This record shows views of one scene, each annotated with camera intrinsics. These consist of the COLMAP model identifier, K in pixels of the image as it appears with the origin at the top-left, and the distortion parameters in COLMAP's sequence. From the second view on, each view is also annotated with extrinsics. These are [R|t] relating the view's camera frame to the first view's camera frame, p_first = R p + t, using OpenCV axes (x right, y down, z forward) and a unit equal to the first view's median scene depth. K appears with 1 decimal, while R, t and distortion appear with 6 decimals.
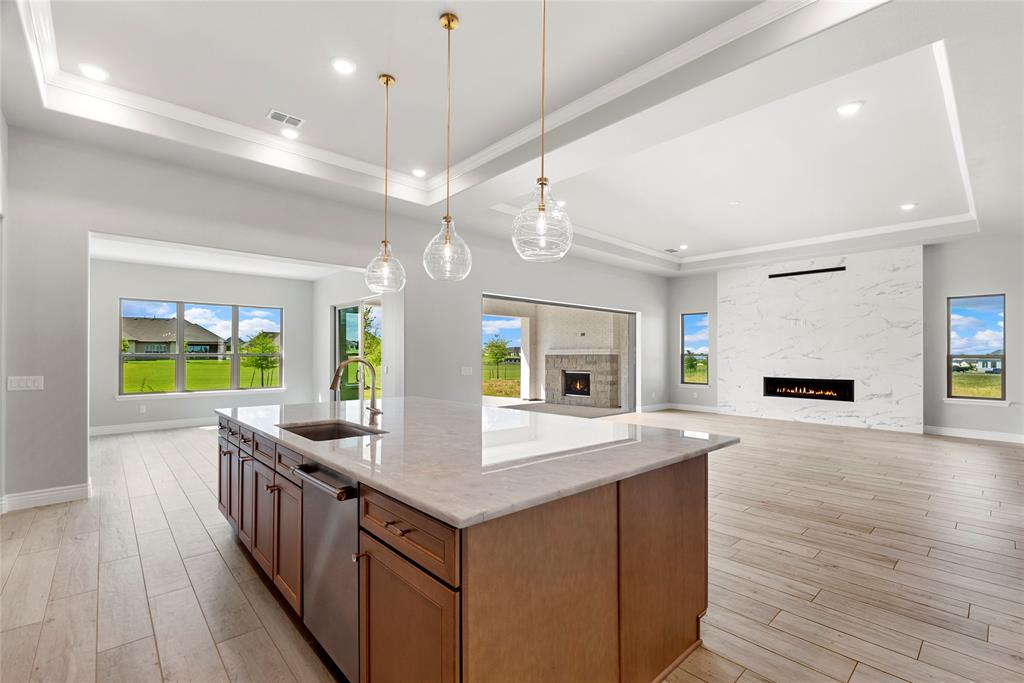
lens RADIAL K [[454.8, 0, 538.0], [0, 454.8, 355.5], [0, 0, 1]] dist [-0.022874, -0.000116]
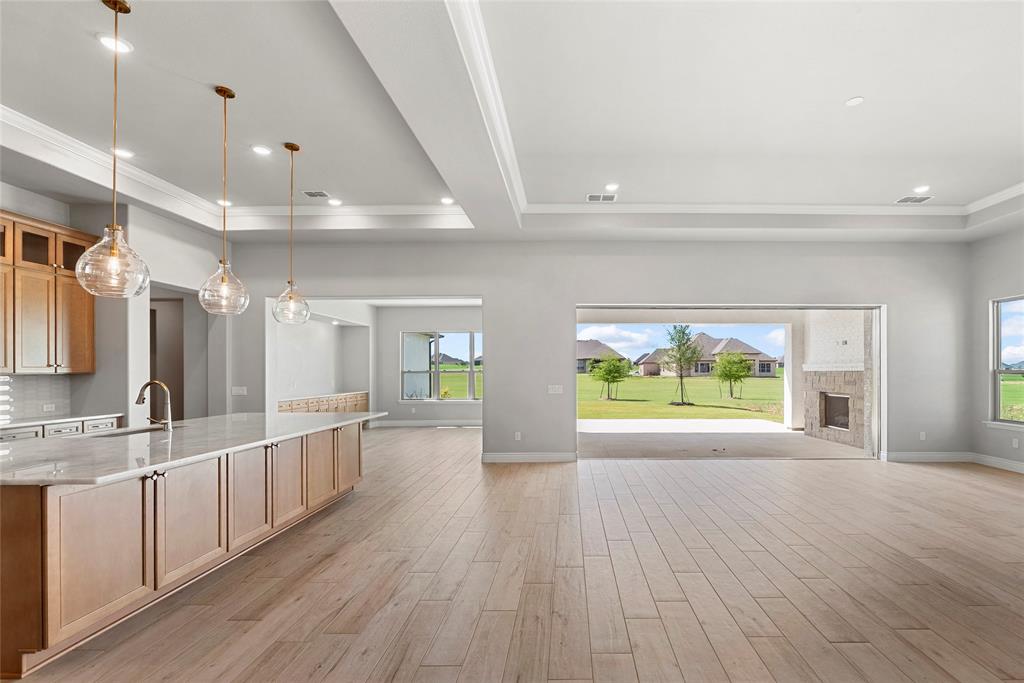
lens RADIAL K [[477.9, 0, 568.5], [0, 477.9, 366.9], [0, 0, 1]] dist [-0.012136, -0.000127]
pose [[0.719591, -0.004959, -0.694381, 0.314875], [0.000708, 0.999979, -0.006407, -0.003783], [0.694398, 0.004118, 0.719579, 0.172898]]
